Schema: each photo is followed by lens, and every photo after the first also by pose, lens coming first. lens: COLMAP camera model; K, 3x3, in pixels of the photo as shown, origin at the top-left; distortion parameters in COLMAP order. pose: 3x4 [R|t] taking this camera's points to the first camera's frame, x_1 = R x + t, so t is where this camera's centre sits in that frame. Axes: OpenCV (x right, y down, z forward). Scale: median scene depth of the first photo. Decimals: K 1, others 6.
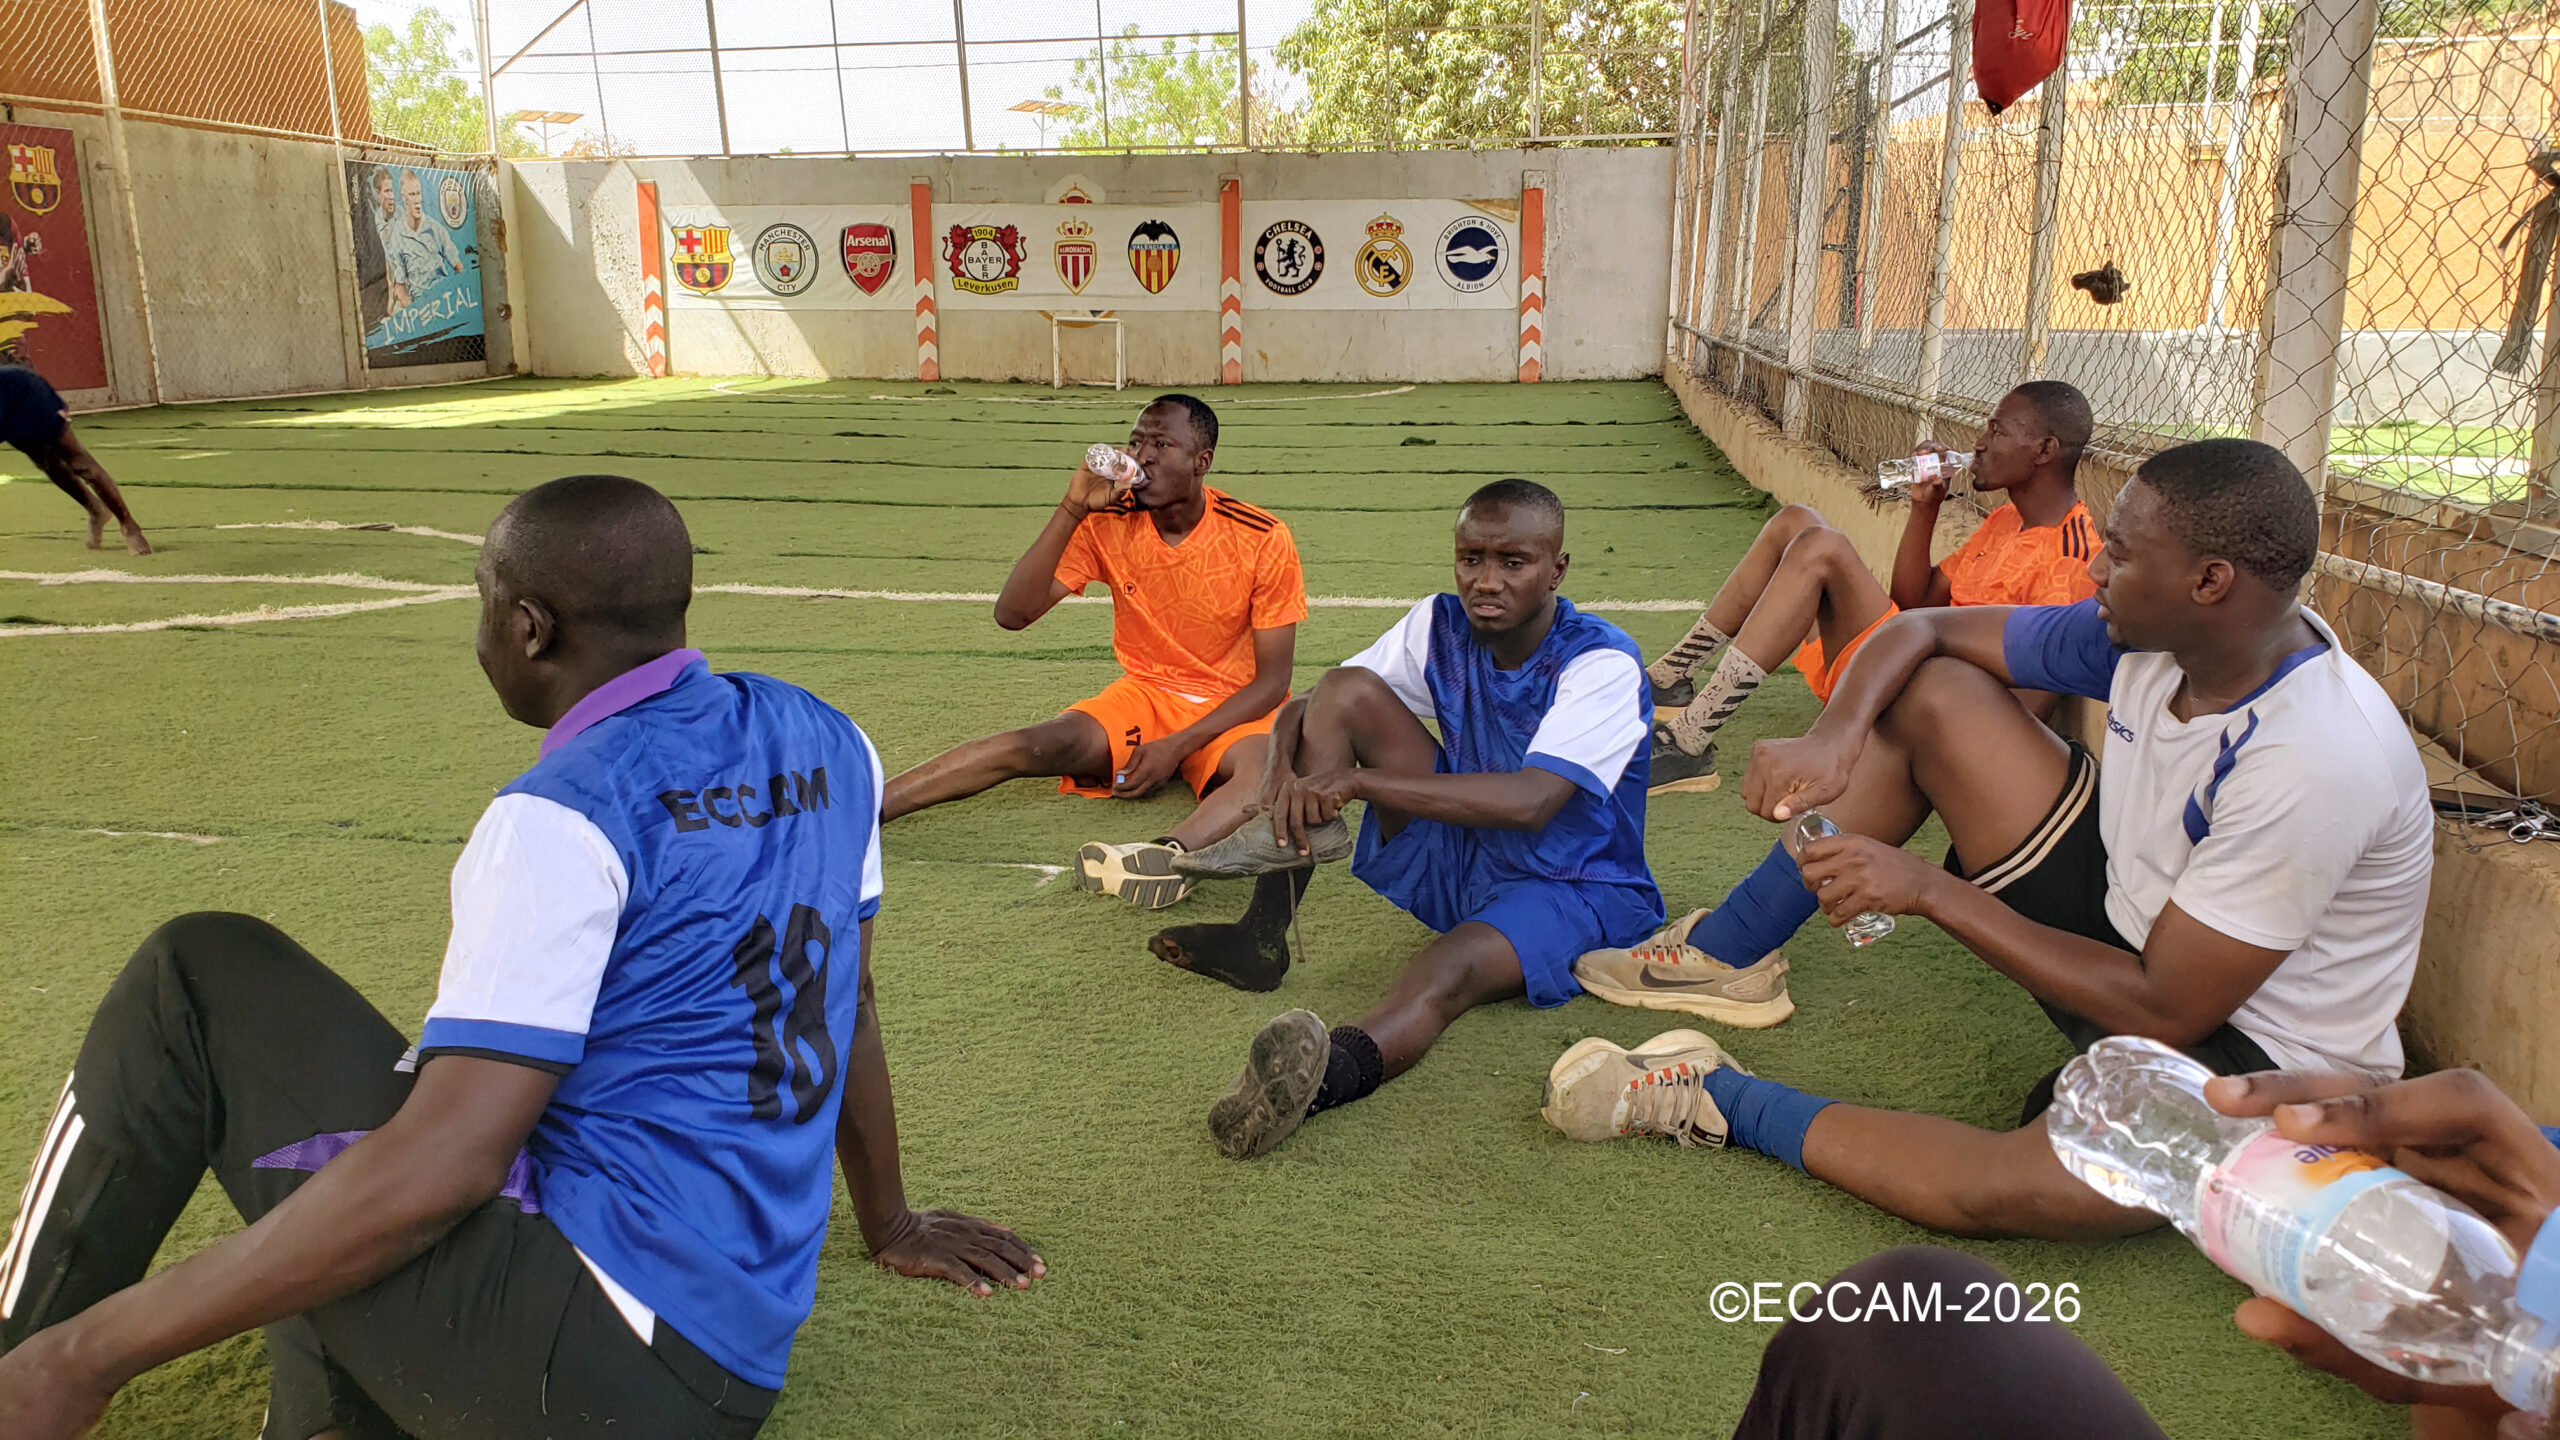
lens RADIAL K [[1905.7, 0, 1290.7], [0, 1905.7, 728.5], [0, 0, 1]] dist [0.141677, -0.177538]
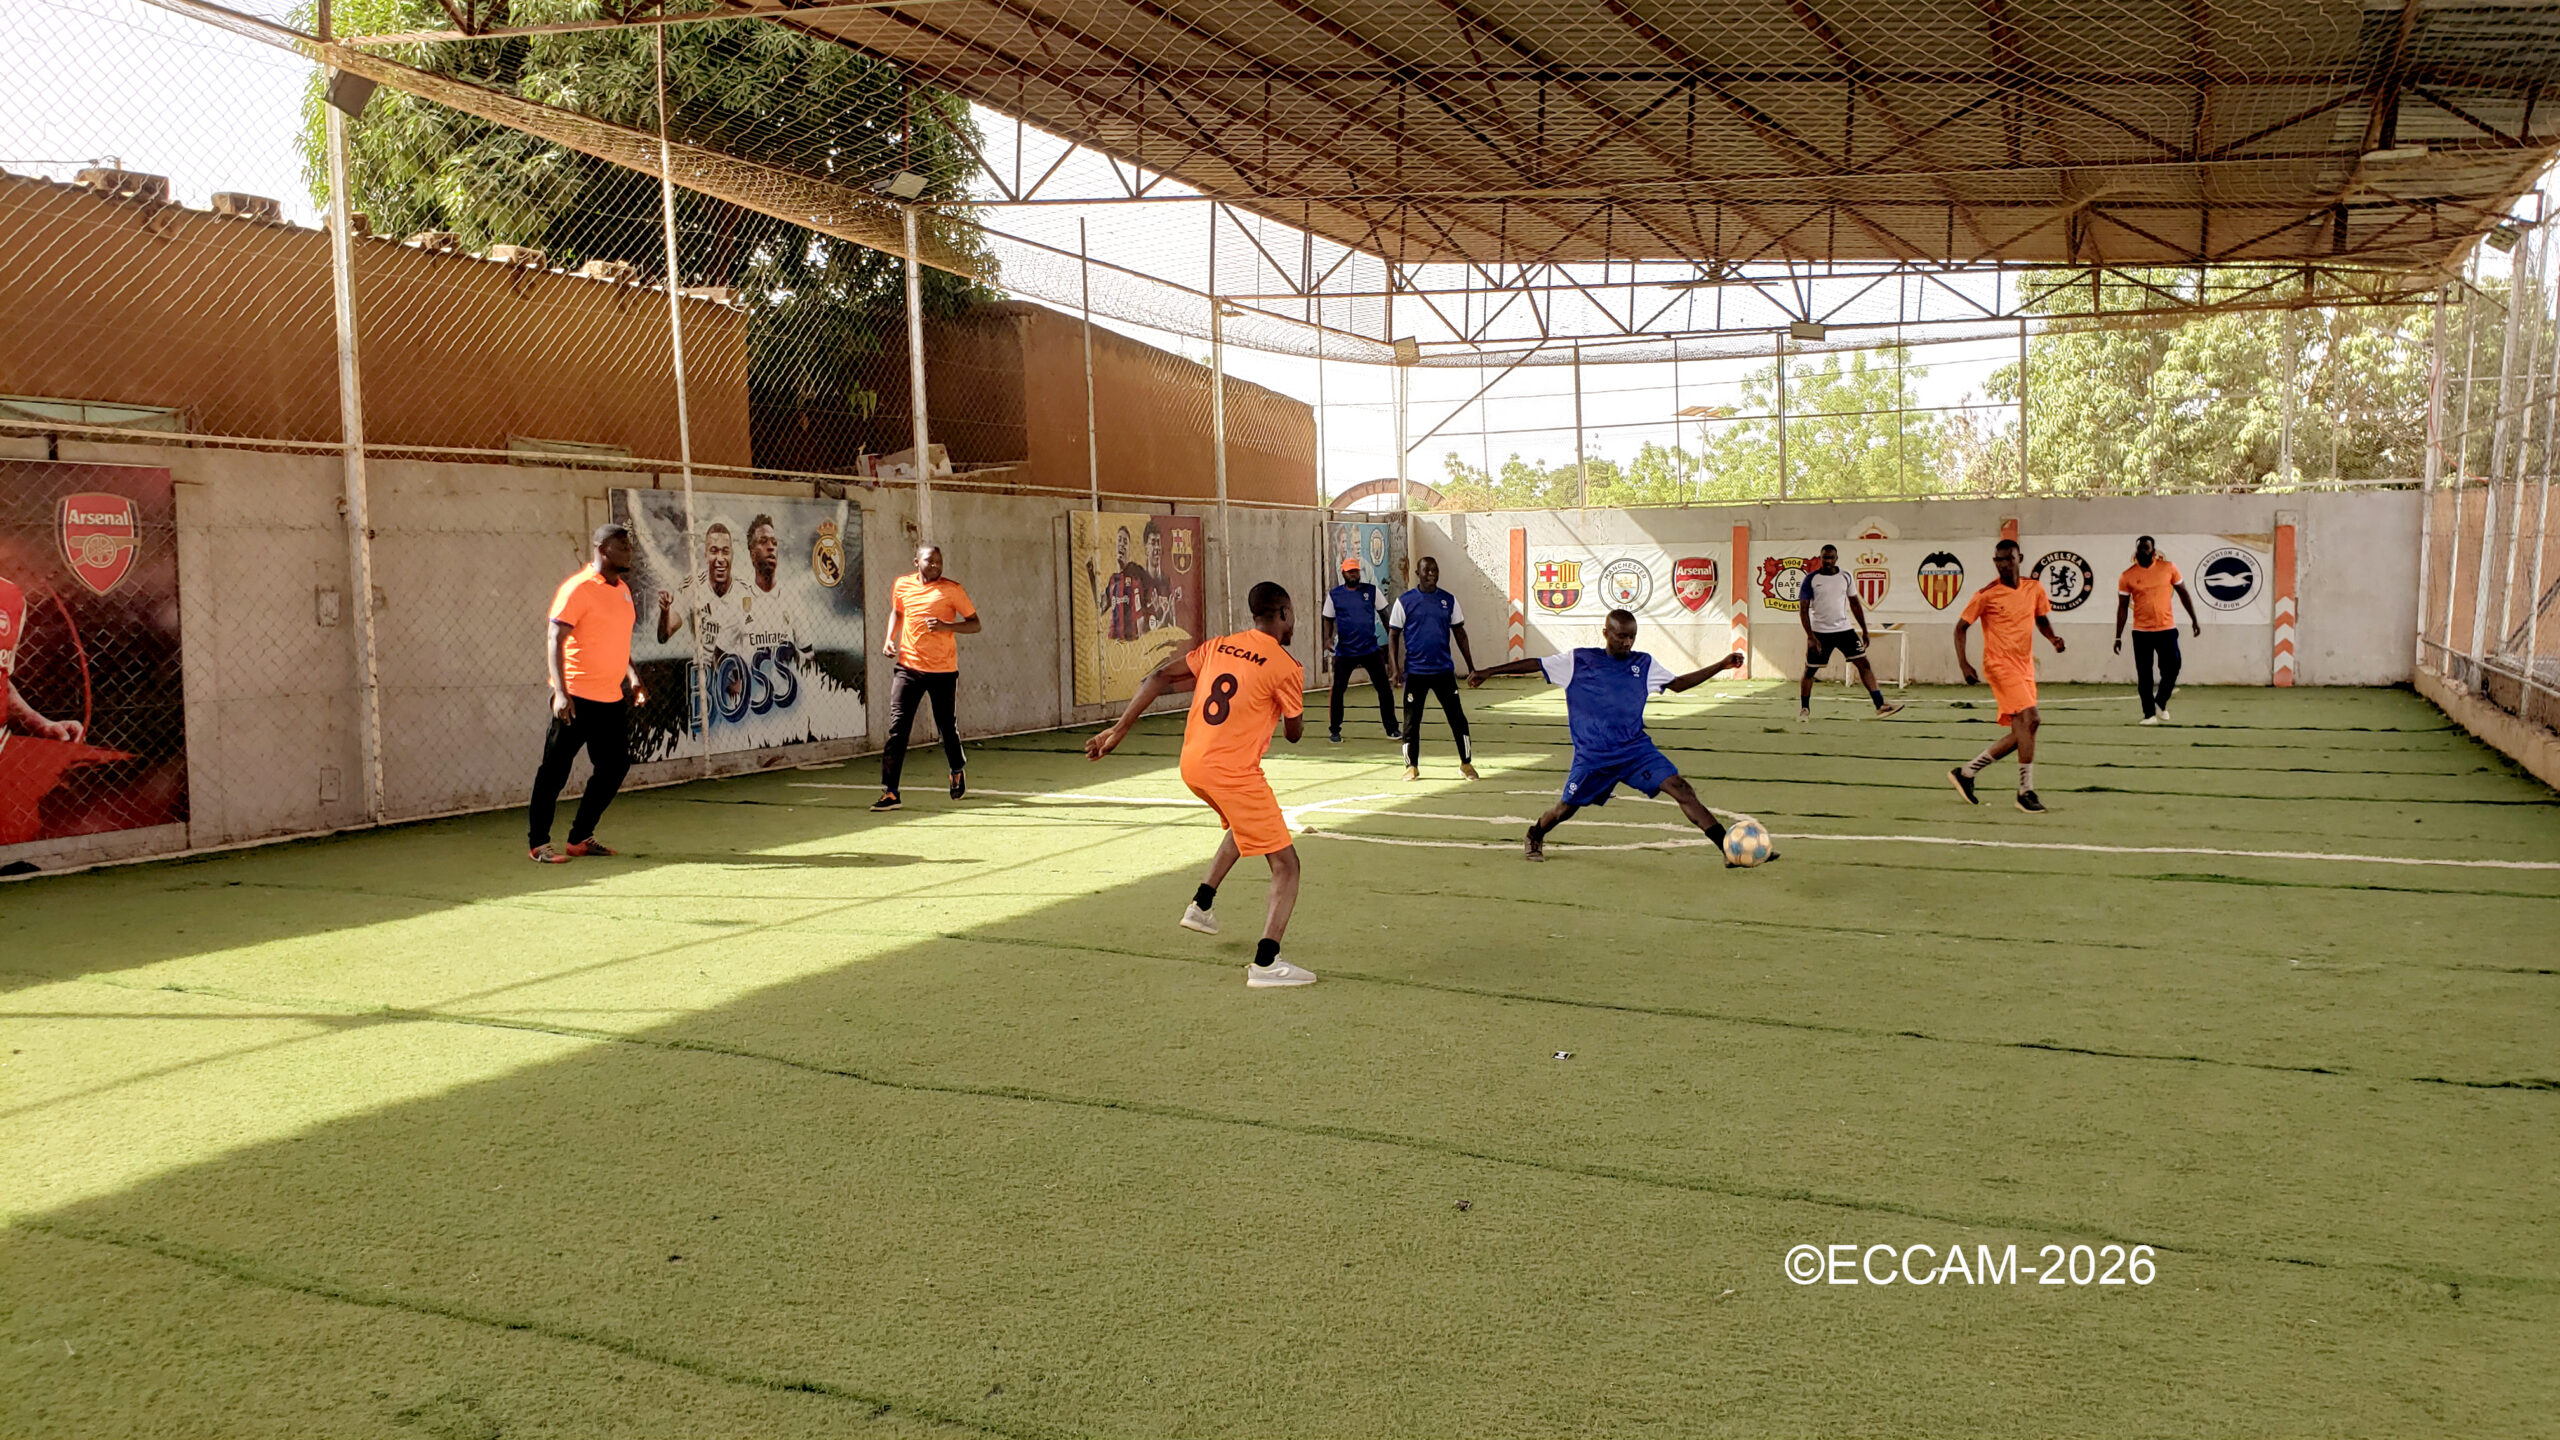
lens RADIAL K [[2021.3, 0, 1302.2], [0, 2021.3, 729.7], [0, 0, 1]] dist [0.004980, 0.001784]
pose [[0.961942, 0.016892, -0.272730, -0.109103], [-0.054480, 0.989905, -0.130845, 0.035026], [0.267767, 0.140724, 0.953151, -0.306334]]
